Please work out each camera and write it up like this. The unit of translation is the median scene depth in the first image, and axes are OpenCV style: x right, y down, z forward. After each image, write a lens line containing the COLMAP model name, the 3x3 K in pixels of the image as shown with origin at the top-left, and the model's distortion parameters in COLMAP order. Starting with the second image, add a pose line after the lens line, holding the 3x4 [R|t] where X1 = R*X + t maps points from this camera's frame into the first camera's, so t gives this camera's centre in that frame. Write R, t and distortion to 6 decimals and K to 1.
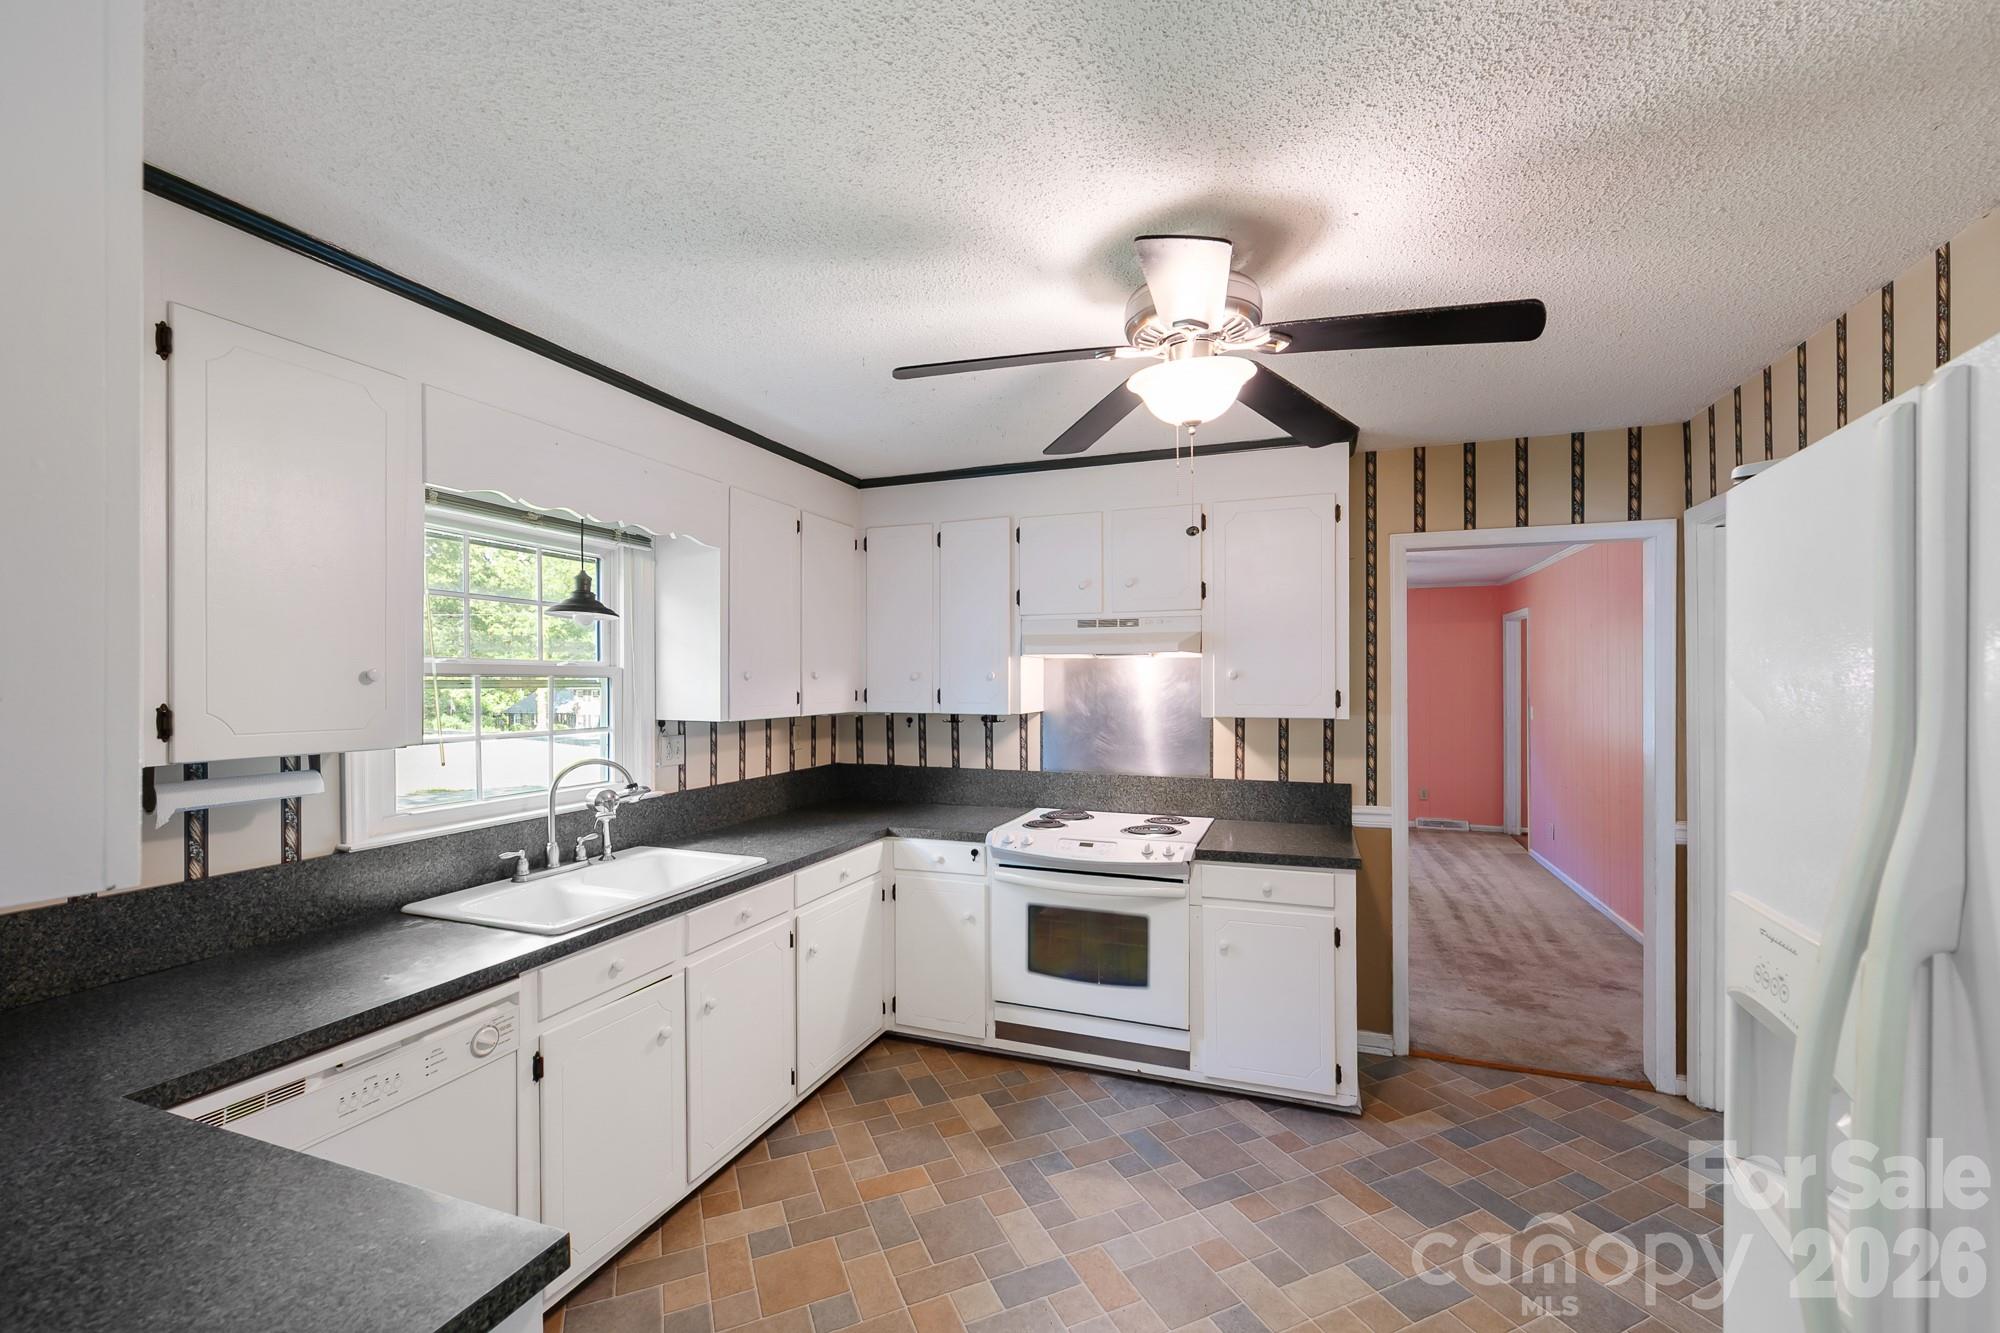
lens RADIAL K [[825.7, 0, 999.6], [0, 825.7, 676.3], [0, 0, 1]] dist [-0.002696, -0.000256]
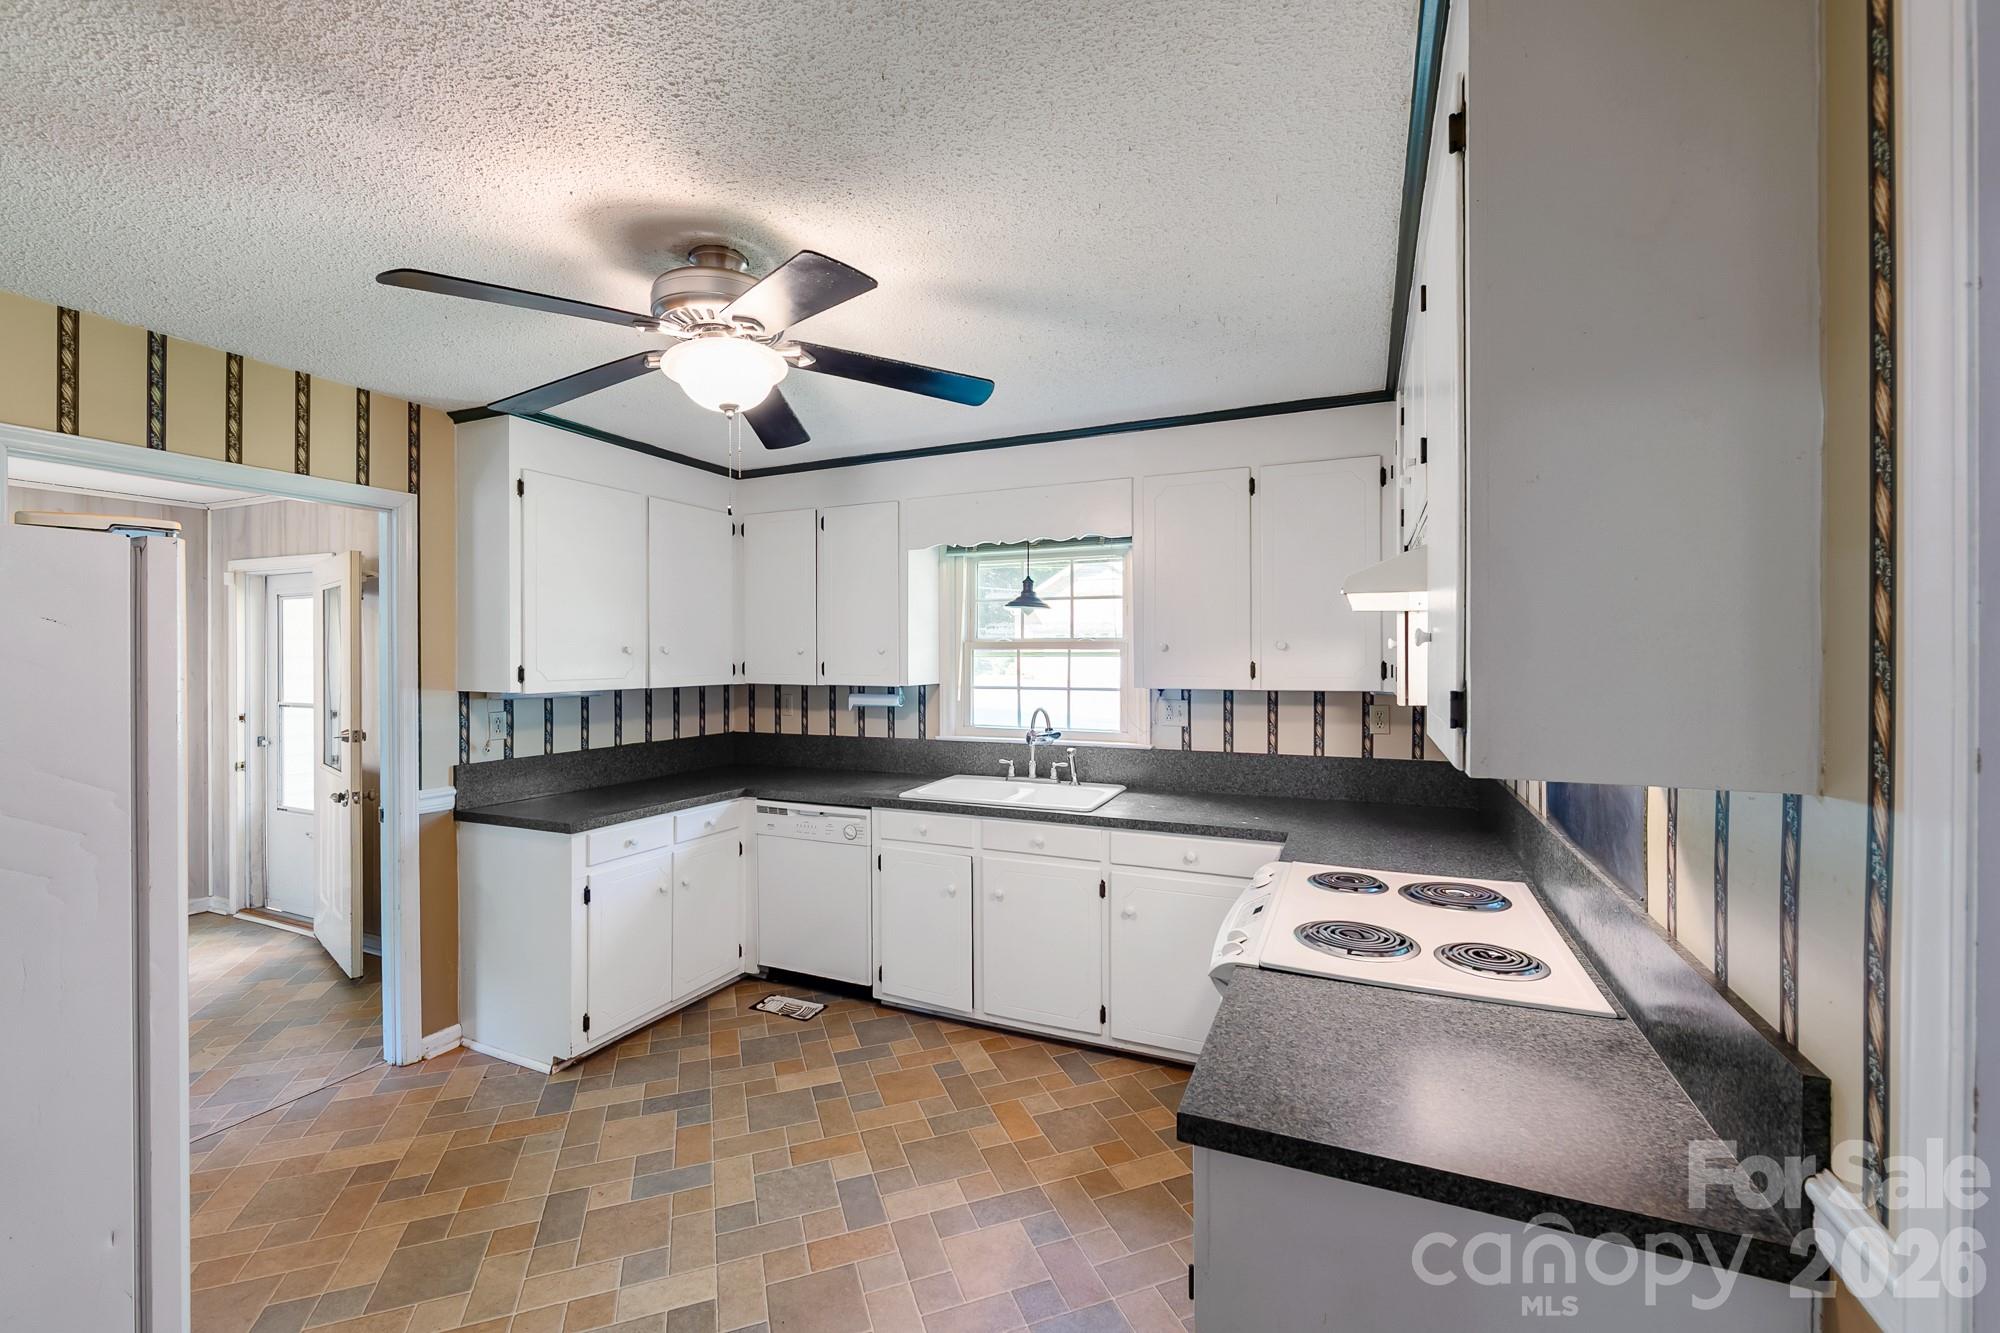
lens RADIAL K [[812.1, 0, 1000.9], [0, 812.1, 645.6], [0, 0, 1]] dist [0.001622, 0.000070]
pose [[-0.060235, 0.006243, -0.998165, 0.886084], [0.012742, 0.999904, 0.005485, -0.014650], [0.998103, -0.012388, -0.060309, 0.996240]]
